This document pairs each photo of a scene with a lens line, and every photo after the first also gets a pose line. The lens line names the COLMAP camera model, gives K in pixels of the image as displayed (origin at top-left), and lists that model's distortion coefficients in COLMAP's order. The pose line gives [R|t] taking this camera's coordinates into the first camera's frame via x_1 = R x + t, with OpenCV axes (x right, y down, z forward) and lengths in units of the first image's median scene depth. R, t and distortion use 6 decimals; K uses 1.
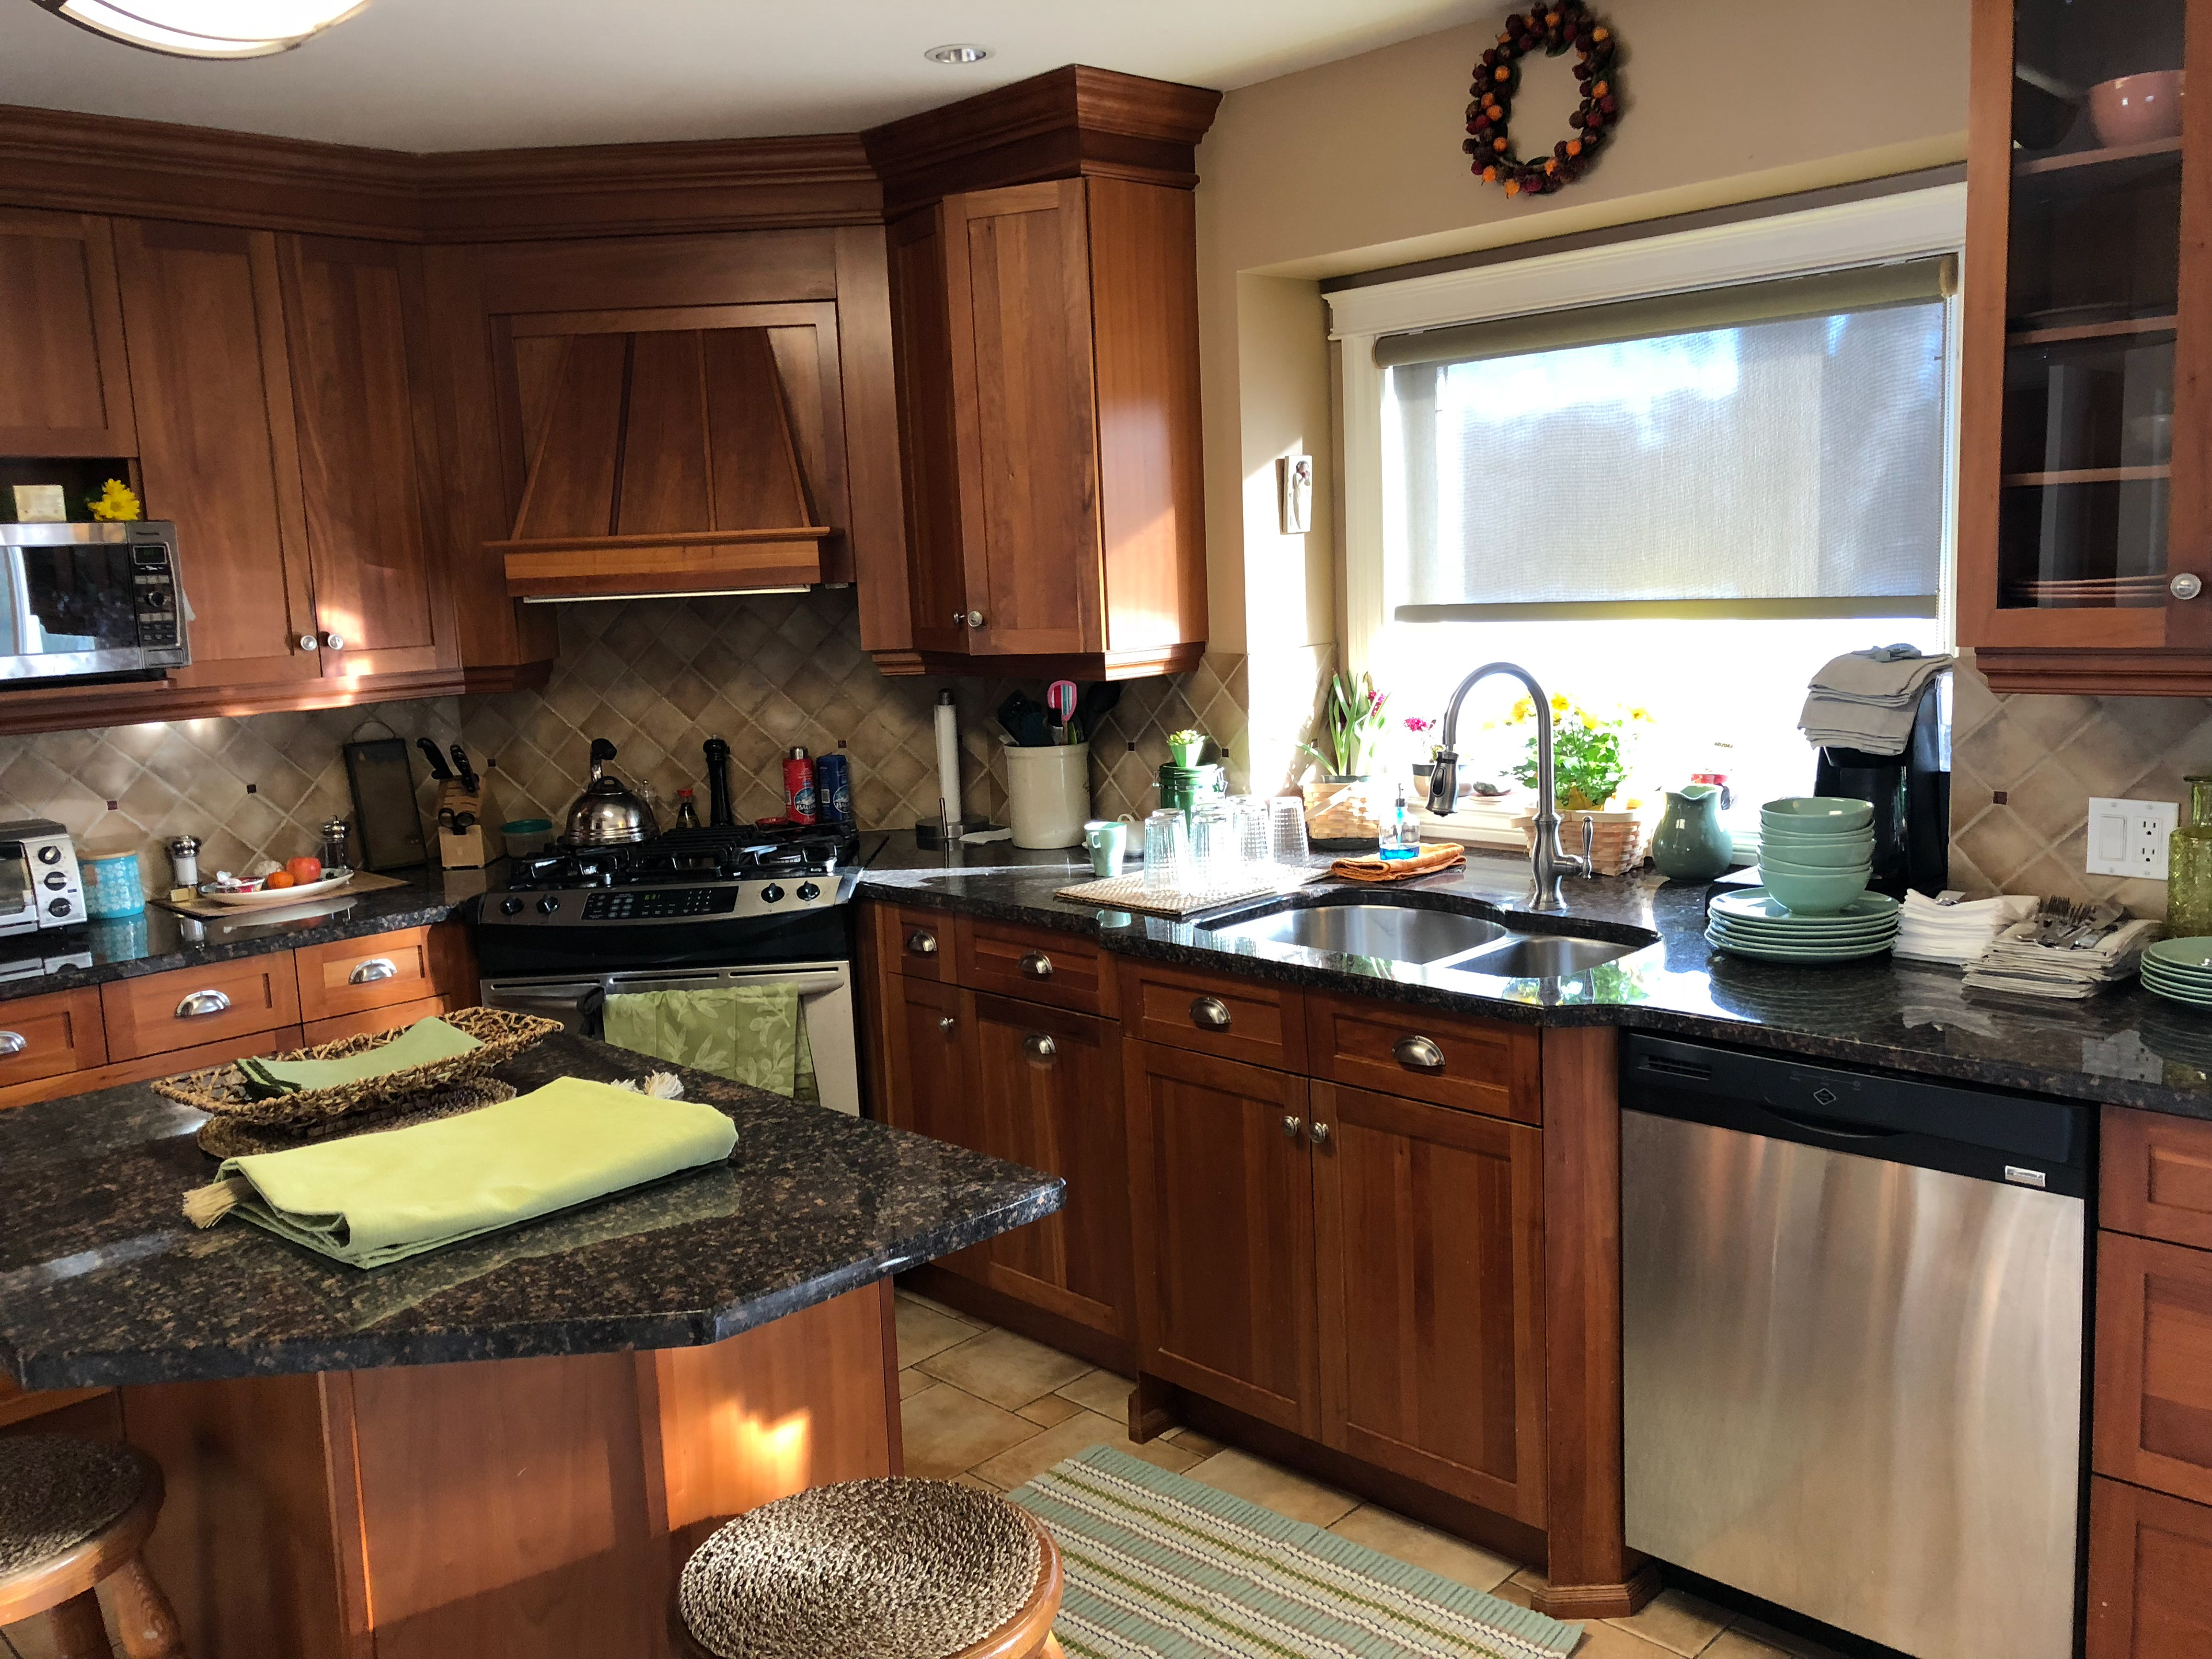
lens RADIAL K [[1823.7, 0, 1106.0], [0, 1823.7, 829.5], [0, 0, 1]] dist [0.098045, -0.138756]
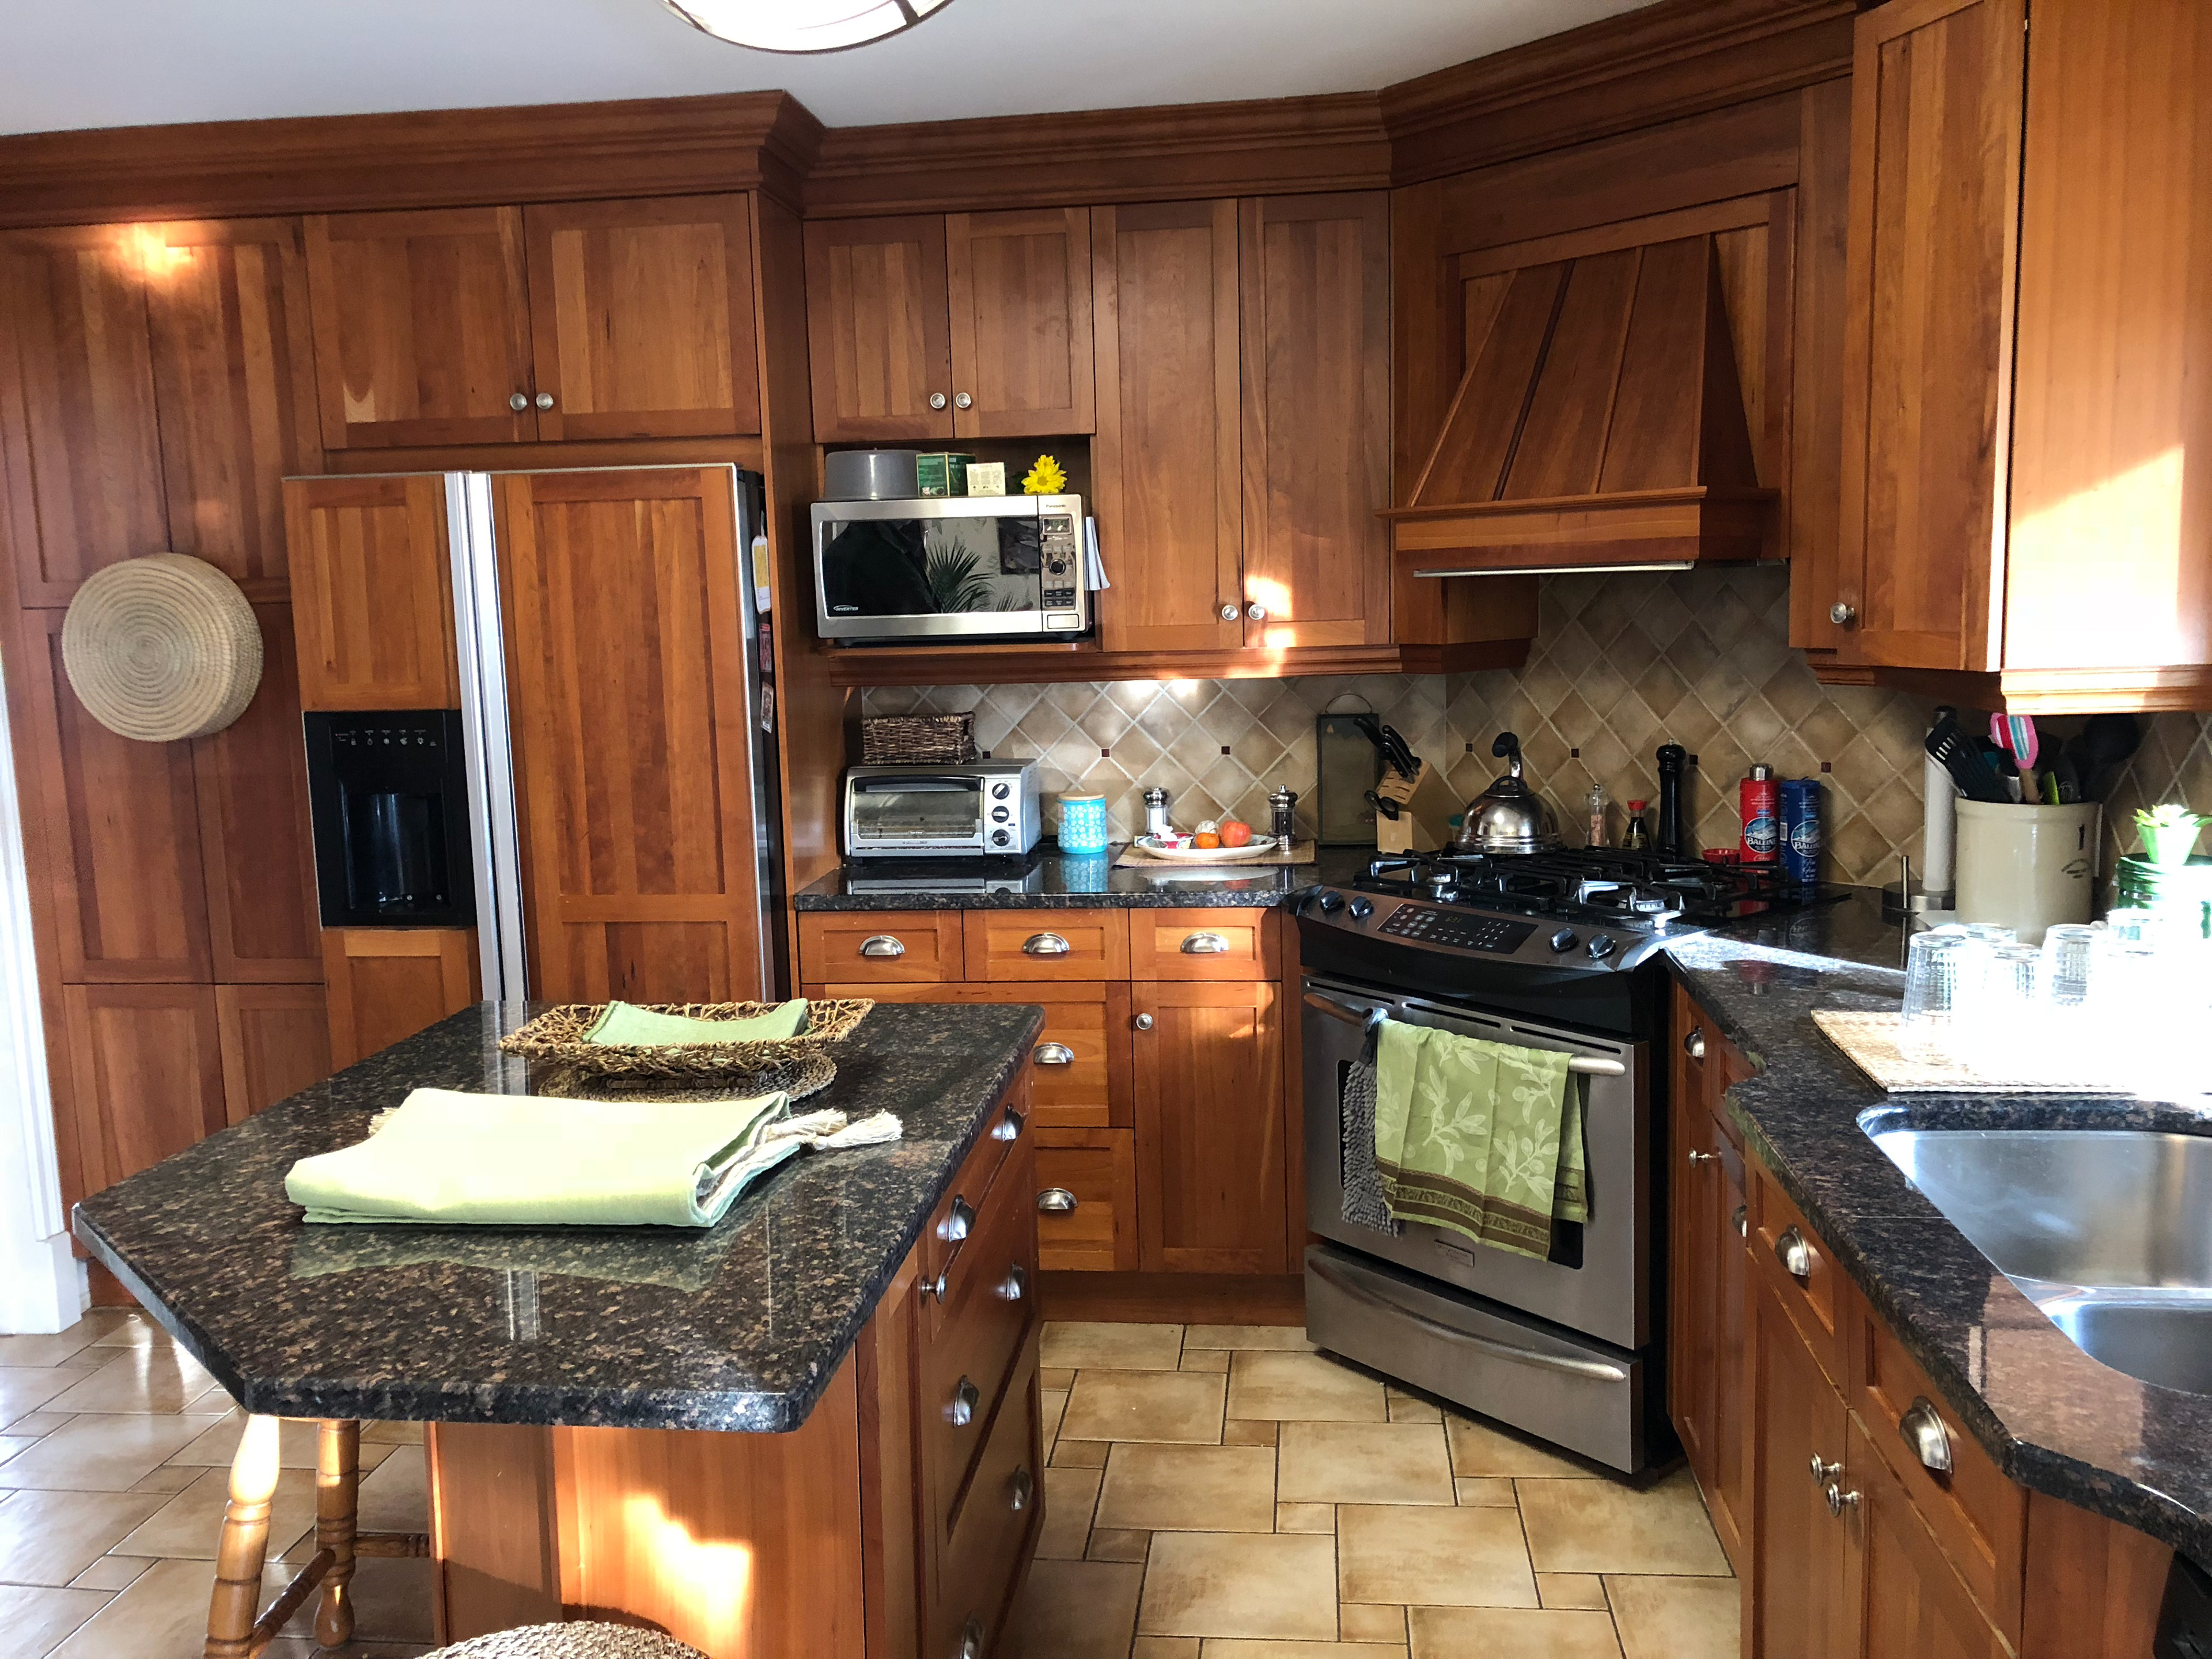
lens RADIAL K [[1823.7, 0, 1106.0], [0, 1823.7, 829.5], [0, 0, 1]] dist [0.098045, -0.138756]
pose [[0.617981, 0.135389, -0.774448, 0.310171], [-0.115201, 0.990022, 0.081149, -0.055926], [0.777707, 0.039068, 0.627411, 0.322168]]
